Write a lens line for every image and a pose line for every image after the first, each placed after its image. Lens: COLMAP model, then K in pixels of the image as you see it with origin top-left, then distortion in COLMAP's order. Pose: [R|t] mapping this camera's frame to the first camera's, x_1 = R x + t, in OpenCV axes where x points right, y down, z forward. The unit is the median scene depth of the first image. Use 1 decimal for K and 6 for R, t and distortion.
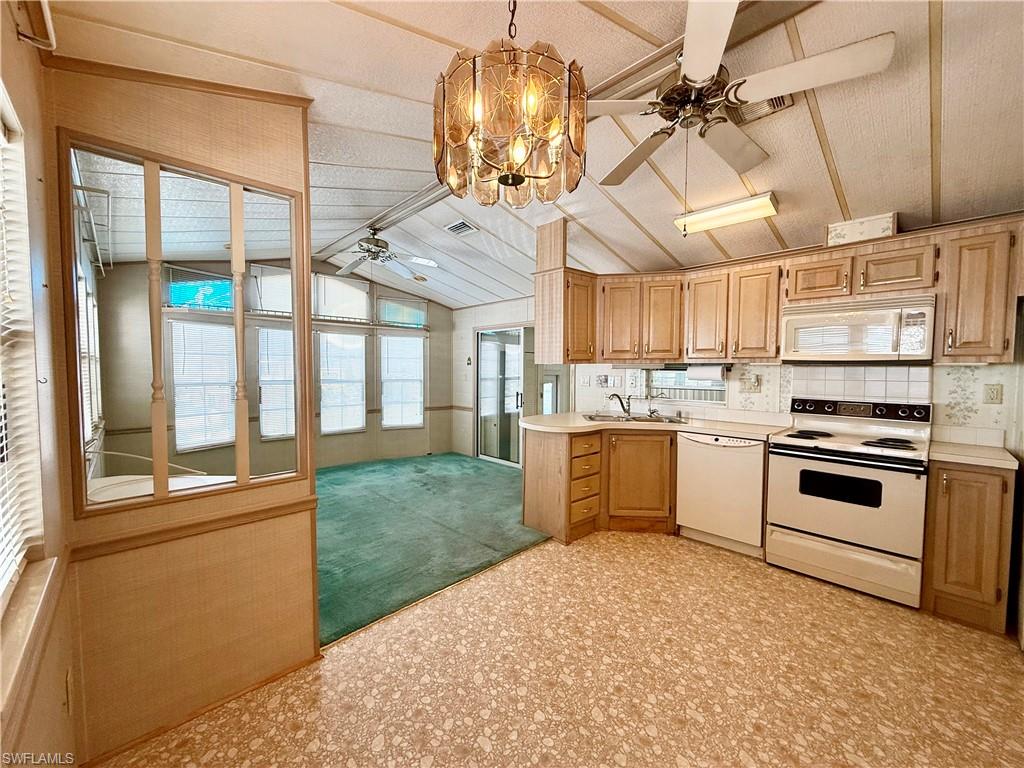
lens RADIAL K [[405.3, 0, 512.0], [0, 405.3, 384.0], [0, 0, 1]] dist [0.000698, 0.000107]
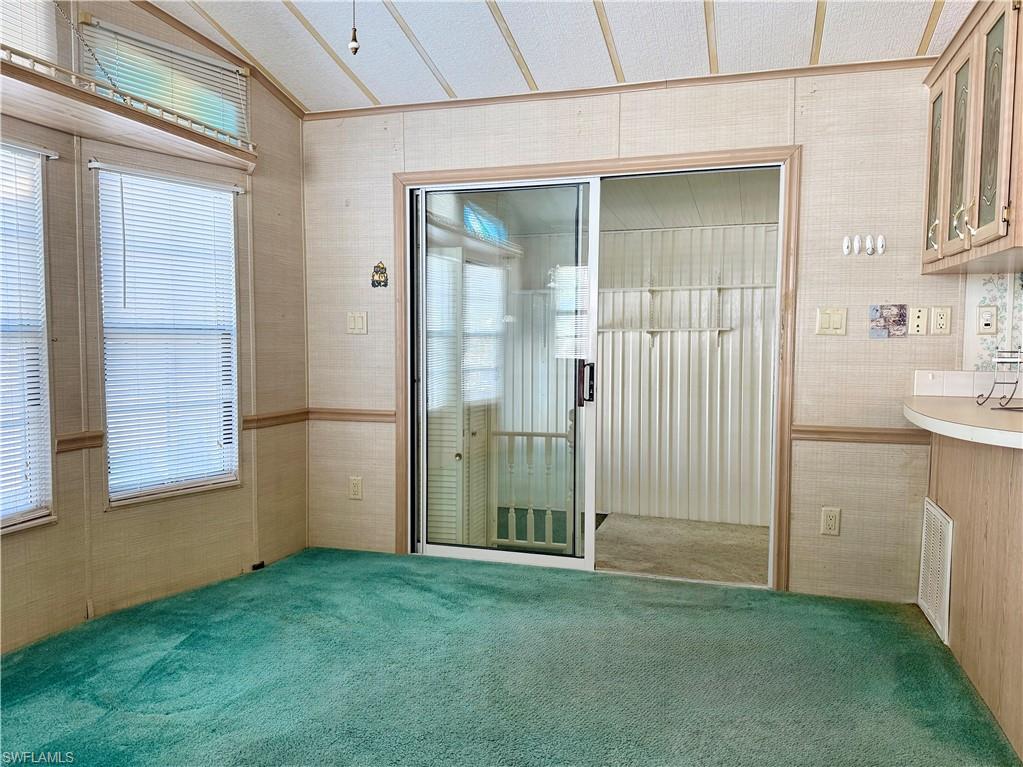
lens RADIAL K [[742.5, 0, 513.5], [0, 742.5, 387.2], [0, 0, 1]] dist [0.054992, -0.005456]
pose [[0.871073, -0.036079, 0.489827, -0.575540], [0.019629, 0.999059, 0.038681, 0.027967], [-0.490762, -0.024079, 0.870961, 0.727130]]
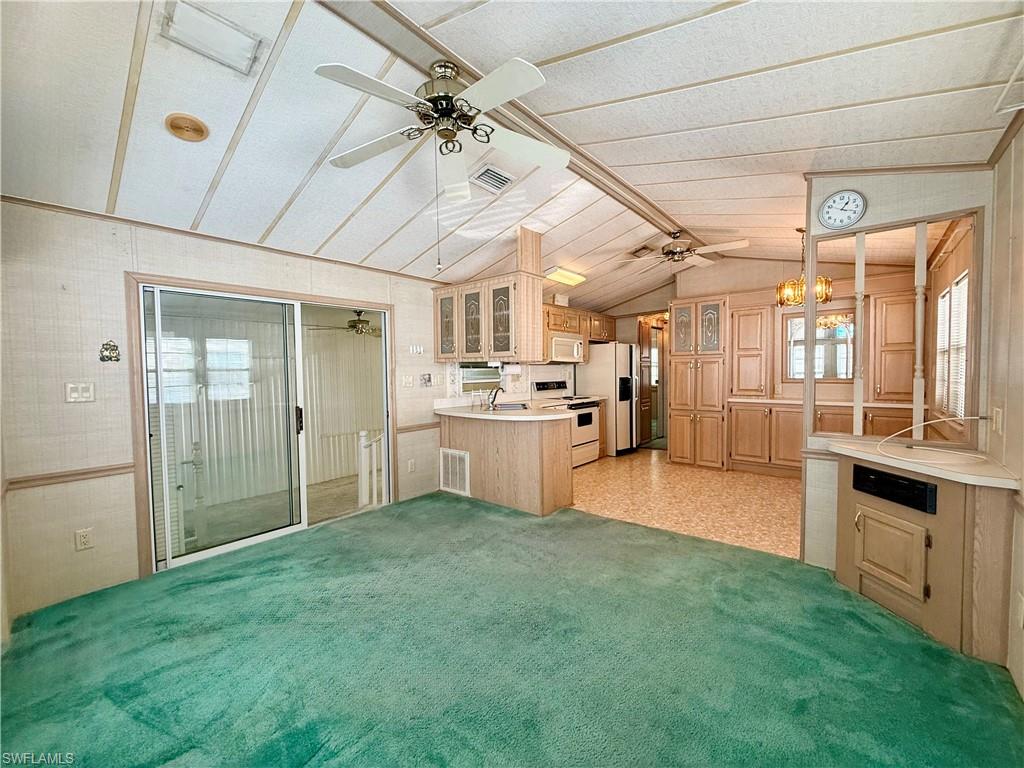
lens RADIAL K [[405.3, 0, 512.0], [0, 405.3, 384.0], [0, 0, 1]] dist [0.000698, 0.000107]
pose [[-0.090281, -0.033630, 0.995348, -0.994355], [0.055955, 0.997680, 0.038784, -0.031651], [-0.994343, 0.059196, -0.088189, 1.161123]]
